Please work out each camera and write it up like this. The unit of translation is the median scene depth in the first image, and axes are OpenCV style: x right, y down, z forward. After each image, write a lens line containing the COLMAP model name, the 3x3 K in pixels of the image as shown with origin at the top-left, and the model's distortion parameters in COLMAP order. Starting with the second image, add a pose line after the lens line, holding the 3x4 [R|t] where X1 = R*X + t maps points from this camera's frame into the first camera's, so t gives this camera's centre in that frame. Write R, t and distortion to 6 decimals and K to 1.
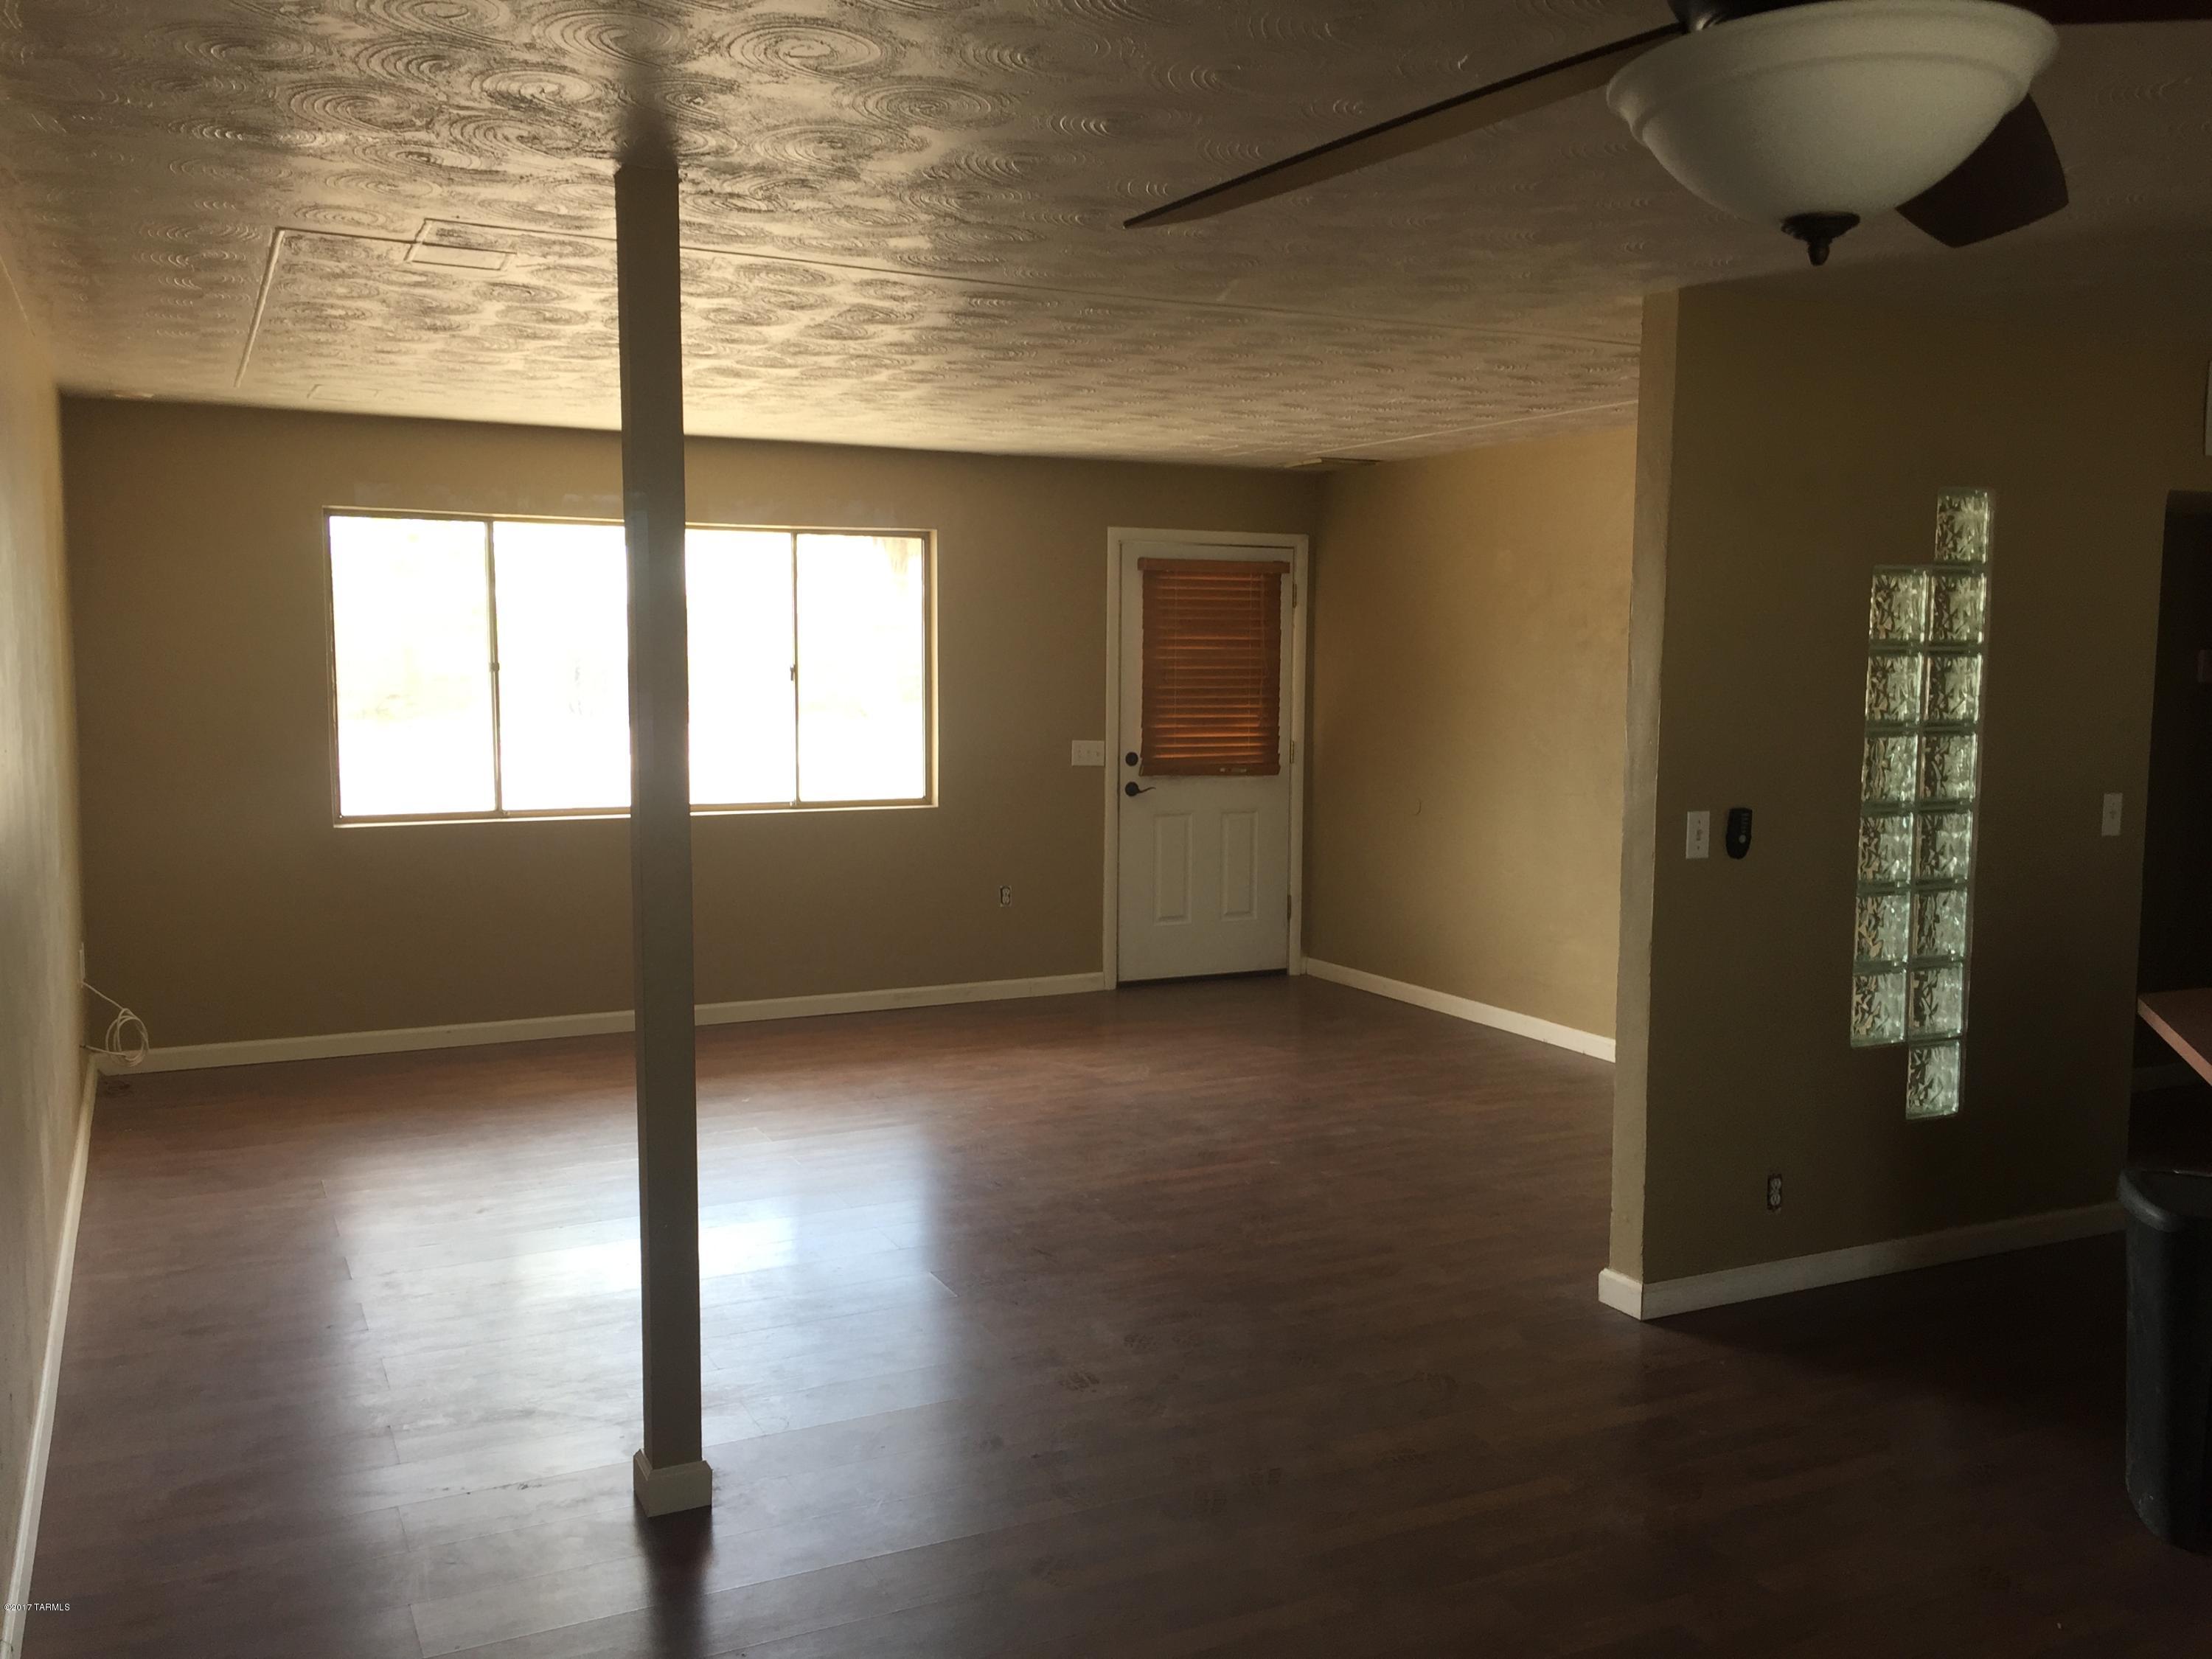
lens RADIAL K [[1873.9, 0, 1101.5], [0, 1873.9, 828.8], [0, 0, 1]] dist [0.048821, -0.017361]
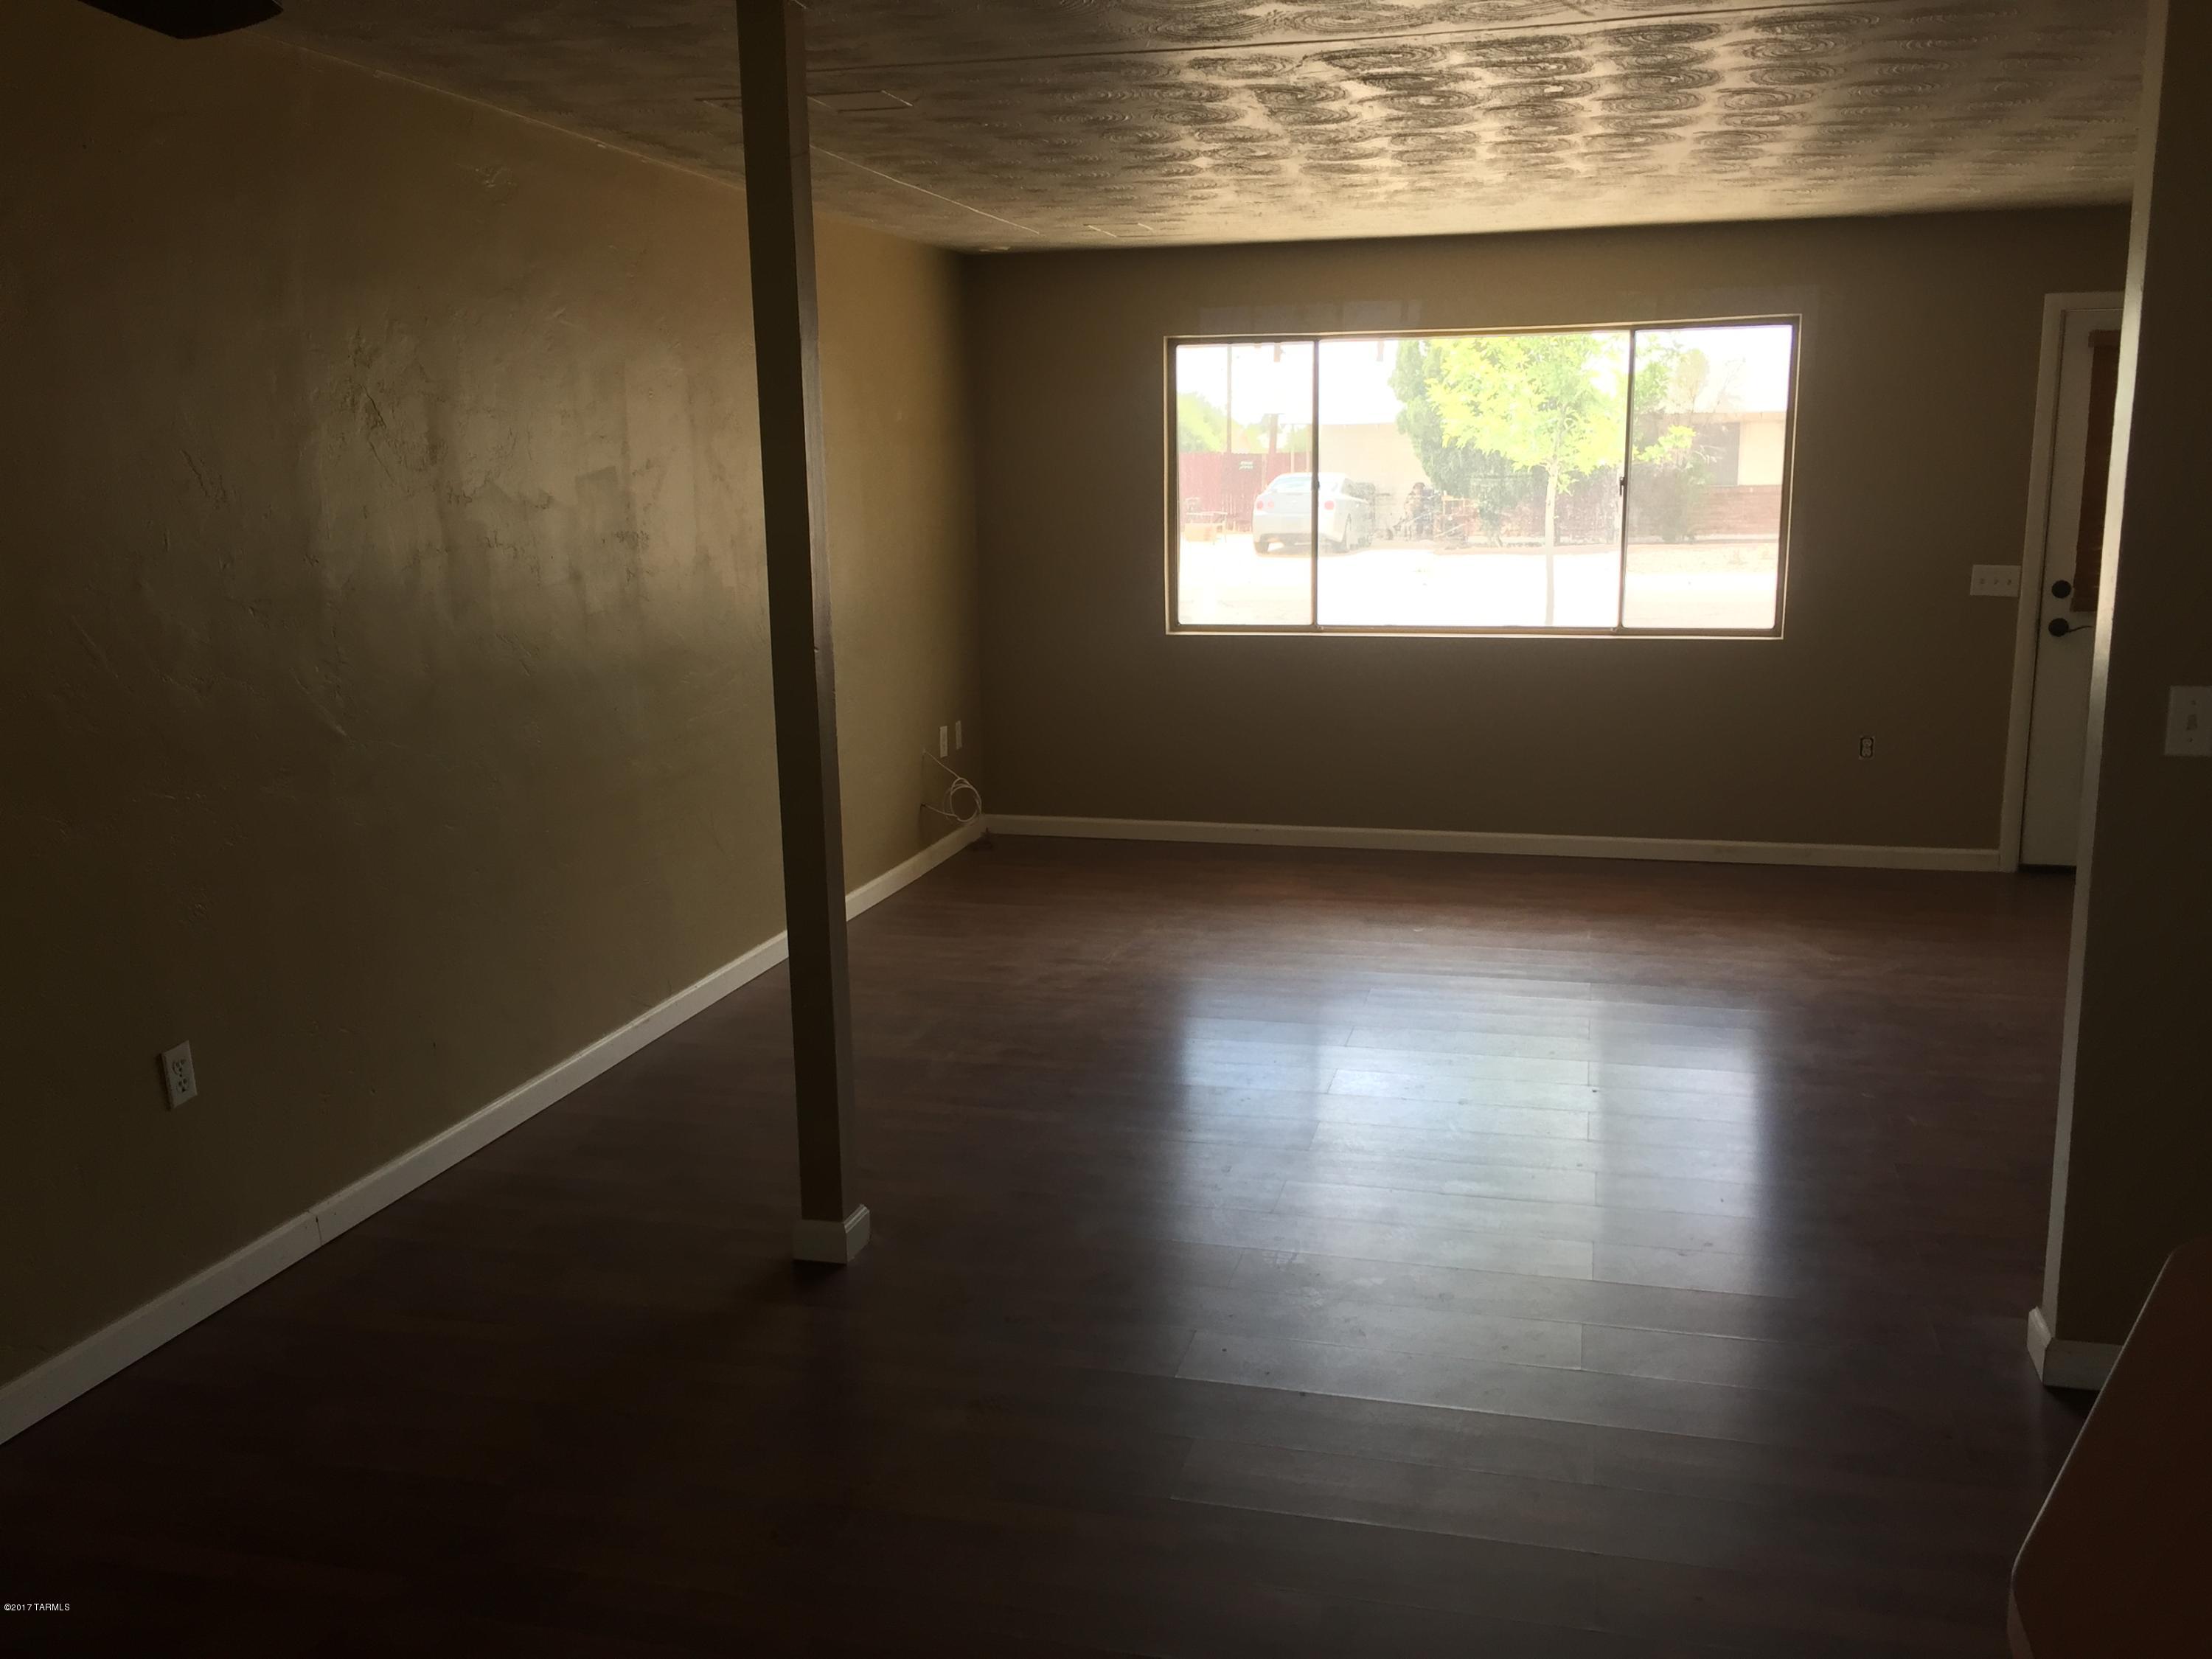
lens RADIAL K [[1873.9, 0, 1103.3], [0, 1873.9, 832.6], [0, 0, 1]] dist [0.048821, -0.017361]
pose [[0.761257, 0.110131, -0.639030, 0.252626], [-0.045894, 0.992151, 0.116315, -0.010461], [0.646825, -0.059218, 0.760336, 0.123795]]
